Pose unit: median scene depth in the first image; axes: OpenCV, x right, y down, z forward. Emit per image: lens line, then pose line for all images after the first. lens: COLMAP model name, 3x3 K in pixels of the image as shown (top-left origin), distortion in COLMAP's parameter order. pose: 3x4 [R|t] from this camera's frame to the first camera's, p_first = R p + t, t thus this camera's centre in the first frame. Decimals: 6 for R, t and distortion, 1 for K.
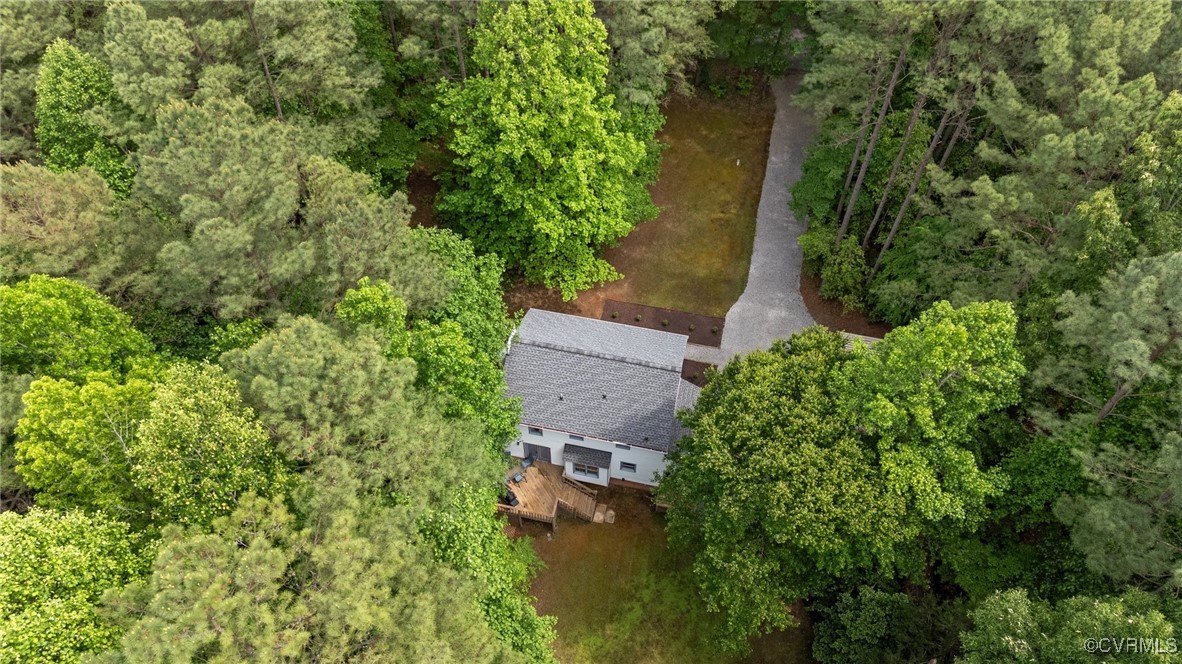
lens RADIAL K [[862.6, 0, 590.9], [0, 862.6, 330.3], [0, 0, 1]] dist [0.007062, -0.001846]
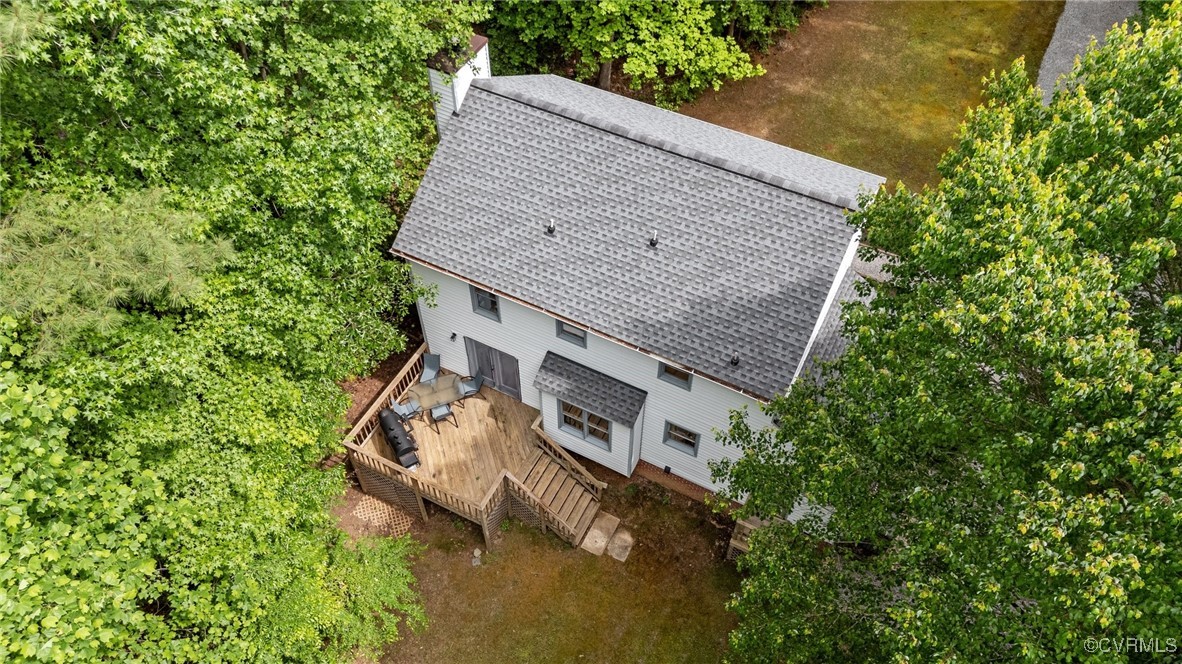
lens RADIAL K [[862.6, 0, 588.5], [0, 862.6, 333.5], [0, 0, 1]] dist [0.007062, -0.001846]
pose [[0.965535, 0.201640, -0.164569, 0.058171], [-0.210326, 0.976931, -0.036997, 0.132688], [0.153312, 0.070335, 0.985671, 0.568643]]
